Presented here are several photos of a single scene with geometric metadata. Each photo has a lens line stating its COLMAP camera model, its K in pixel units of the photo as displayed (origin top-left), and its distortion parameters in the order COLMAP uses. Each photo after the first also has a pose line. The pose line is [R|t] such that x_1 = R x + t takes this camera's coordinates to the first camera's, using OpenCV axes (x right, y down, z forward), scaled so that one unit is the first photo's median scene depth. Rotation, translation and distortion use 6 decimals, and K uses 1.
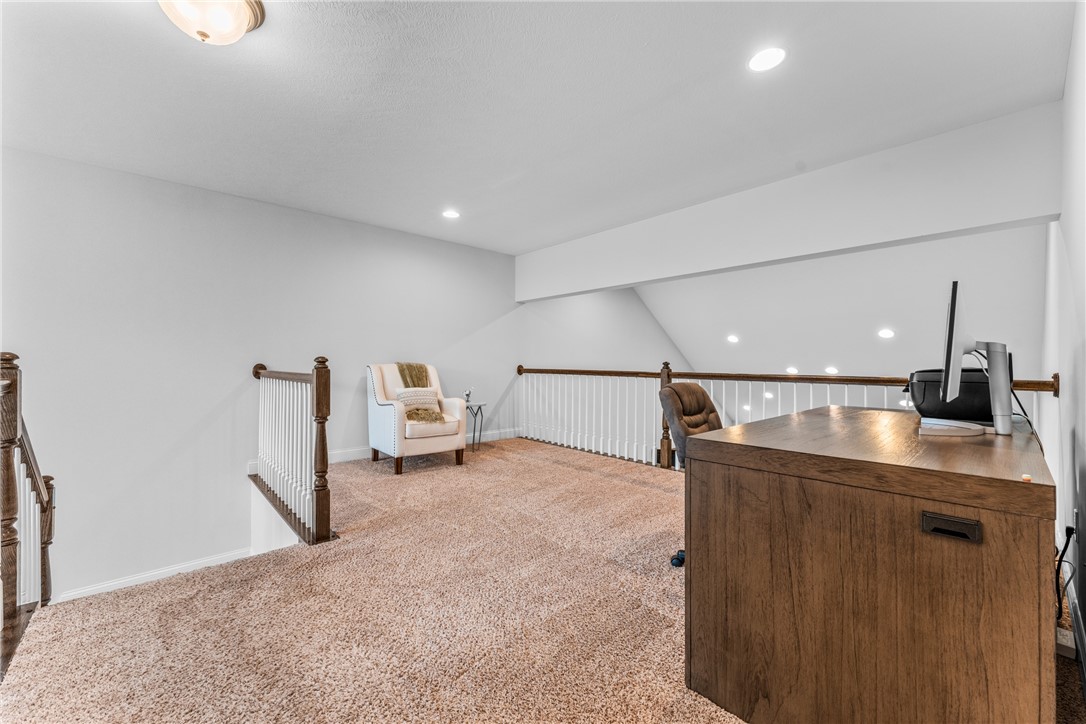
lens RADIAL K [[433.1, 0, 540.8], [0, 433.1, 365.4], [0, 0, 1]] dist [0.000256, -0.000002]
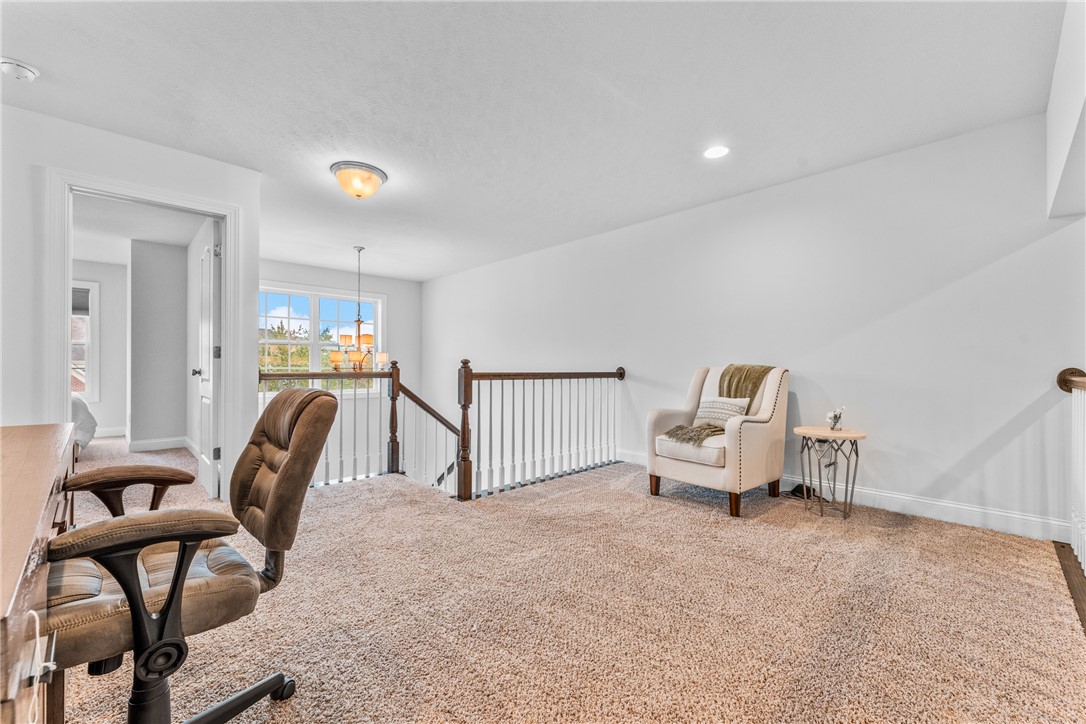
lens RADIAL K [[444.7, 0, 537.3], [0, 444.7, 366.6], [0, 0, 1]] dist [0.008778, 0.000303]
pose [[0.045276, -0.004297, -0.998965, 0.486581], [-0.004263, 0.999981, -0.004495, 0.004055], [0.998965, 0.004462, 0.045256, 0.662005]]
